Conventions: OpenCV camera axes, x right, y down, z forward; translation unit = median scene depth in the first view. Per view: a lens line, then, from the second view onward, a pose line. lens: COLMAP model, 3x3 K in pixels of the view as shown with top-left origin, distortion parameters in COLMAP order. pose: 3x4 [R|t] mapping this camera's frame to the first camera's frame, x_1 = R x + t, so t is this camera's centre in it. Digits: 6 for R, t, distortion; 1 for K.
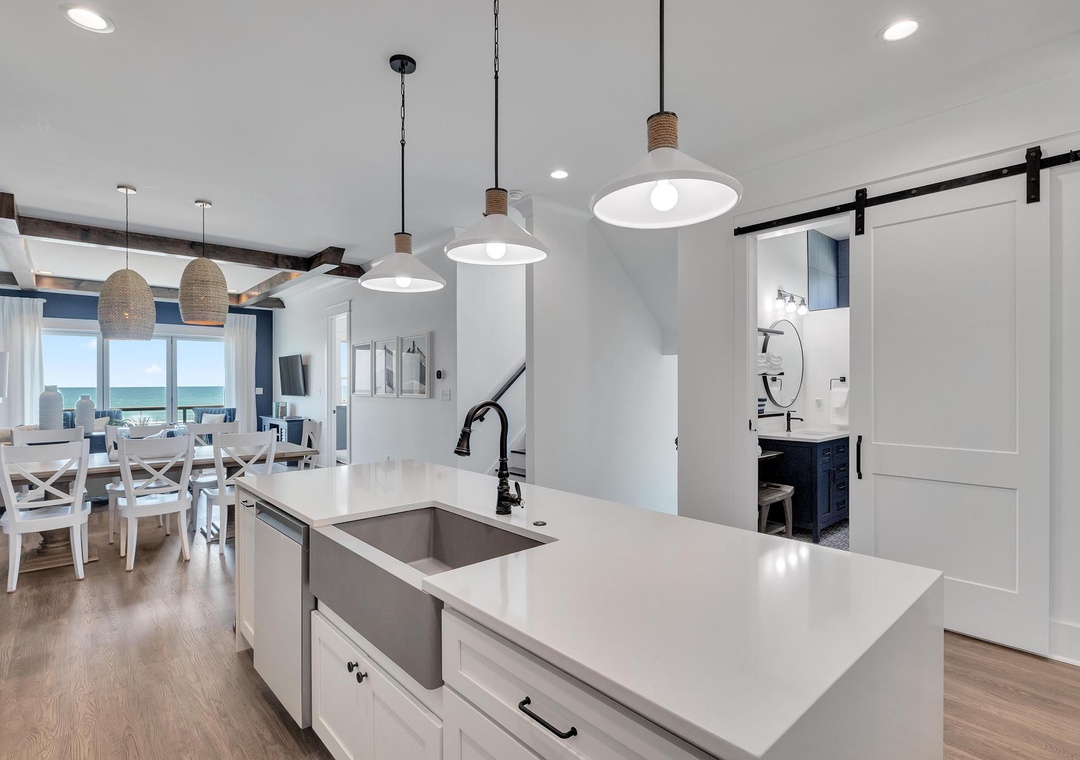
lens RADIAL K [[541.8, 0, 540.0], [0, 541.8, 380.0], [0, 0, 1]] dist [-0.001835, -0.000570]
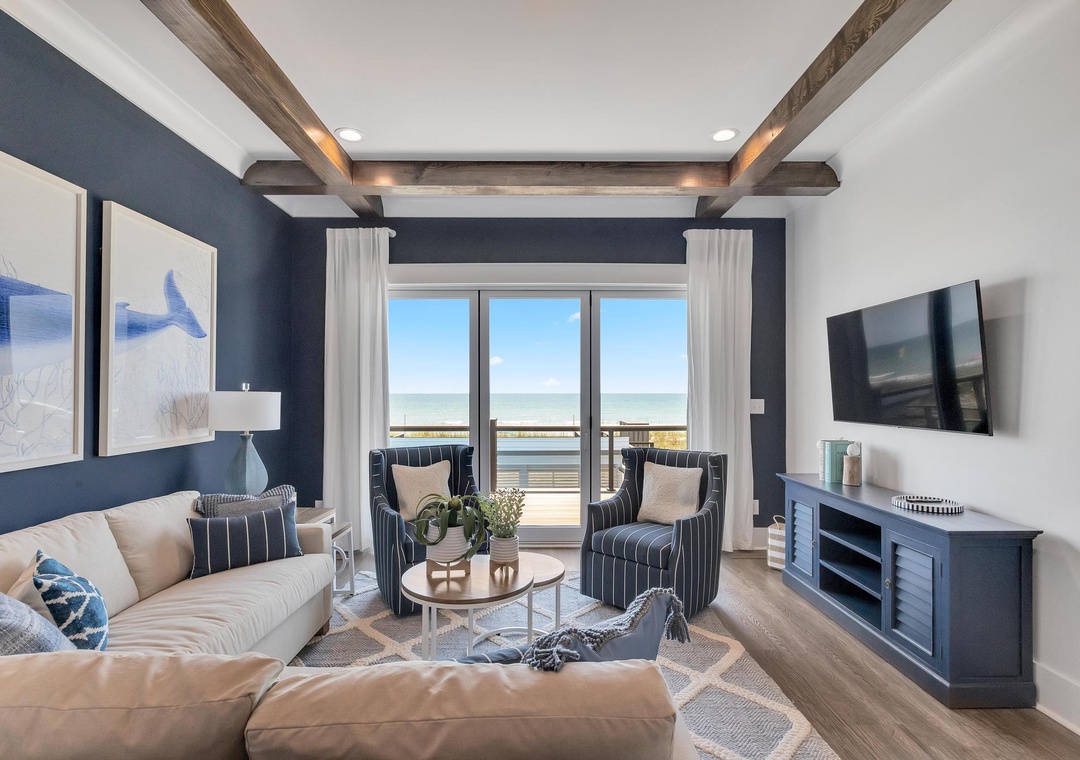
lens RADIAL K [[521.9, 0, 537.6], [0, 521.9, 383.6], [0, 0, 1]] dist [-0.004982, -0.000311]
pose [[0.753633, -0.004852, -0.657277, -0.477983], [-0.001021, 0.999963, -0.008552, 0.007515], [0.657294, 0.007116, 0.753601, 0.721263]]
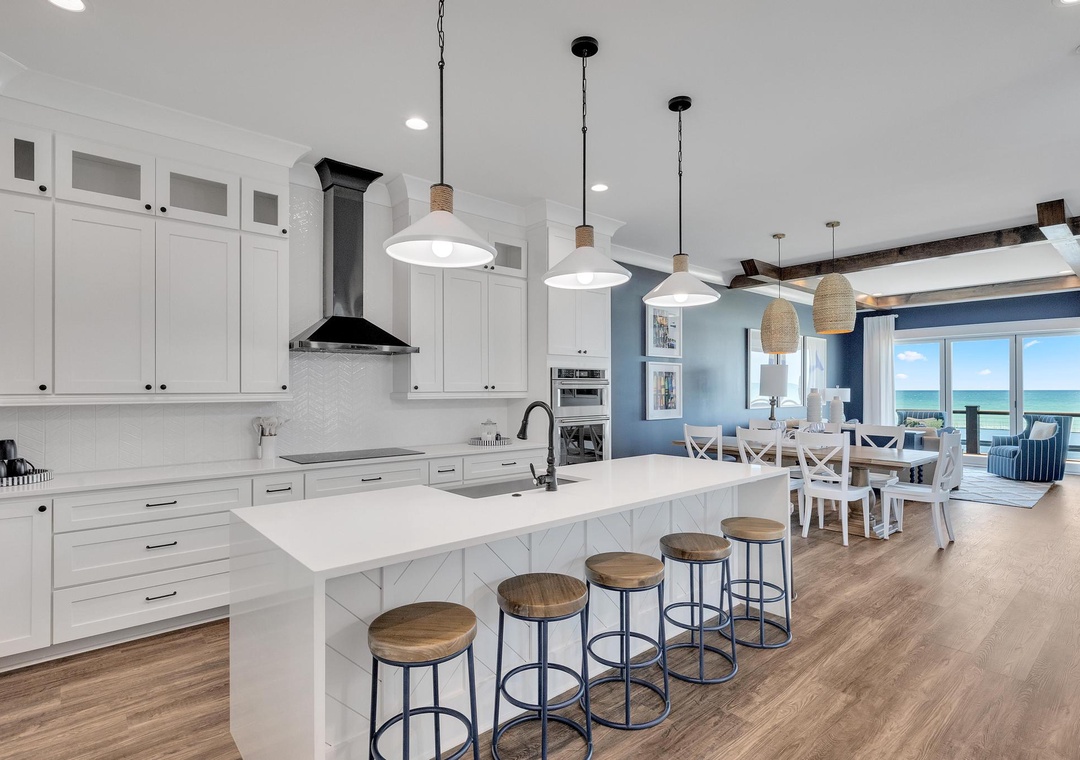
lens RADIAL K [[555.1, 0, 549.4], [0, 555.1, 382.5], [0, 0, 1]] dist [0.002981, 0.000843]
pose [[0.011995, -0.004953, -0.999916, 0.292746], [0.006626, 0.999966, -0.004874, -0.000732], [0.999906, -0.006567, 0.012027, 0.233171]]
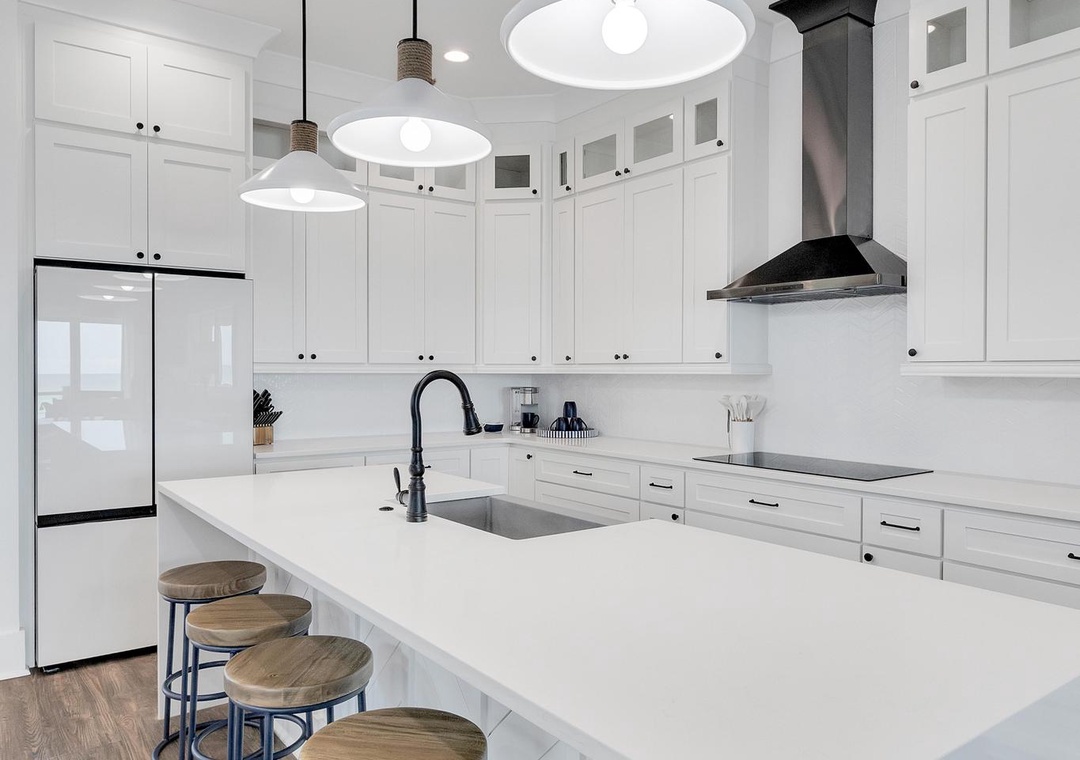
lens RADIAL K [[785.5, 0, 543.3], [0, 785.5, 383.5], [0, 0, 1]] dist [-0.007361, -0.001788]
pose [[-0.996353, 0.004971, 0.085182, -0.081584], [0.006151, 0.999889, 0.013602, 0.008941], [-0.085105, 0.014076, -0.996273, 0.492239]]
